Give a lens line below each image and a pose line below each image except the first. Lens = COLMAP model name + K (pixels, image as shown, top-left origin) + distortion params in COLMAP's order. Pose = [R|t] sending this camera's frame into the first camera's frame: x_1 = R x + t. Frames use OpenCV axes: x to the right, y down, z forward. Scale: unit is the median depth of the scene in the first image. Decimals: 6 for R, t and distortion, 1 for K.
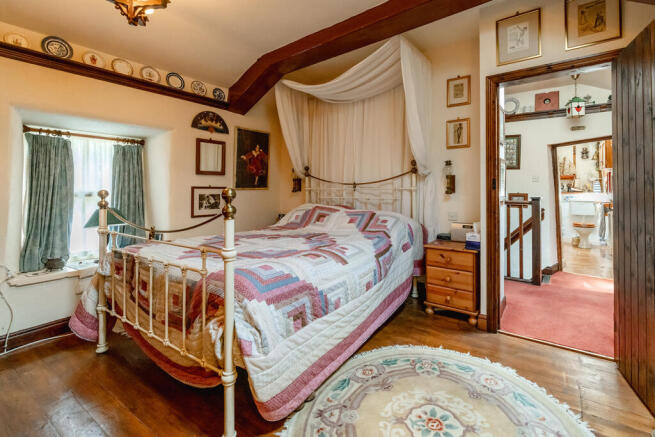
lens RADIAL K [[275.3, 0, 375.4], [0, 275.3, 186.2], [0, 0, 1]] dist [0.001065, 0.000074]
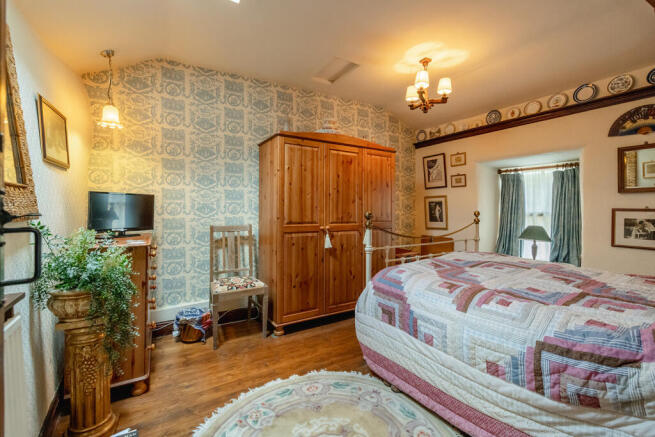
lens RADIAL K [[288.5, 0, 329.4], [0, 288.5, 206.3], [0, 0, 1]] dist [-0.000348, -0.000047]
pose [[-0.433387, 0.000748, -0.901207, 0.526042], [0.006636, 0.999975, -0.002362, -0.009969], [0.901183, -0.007005, -0.433382, 0.676570]]
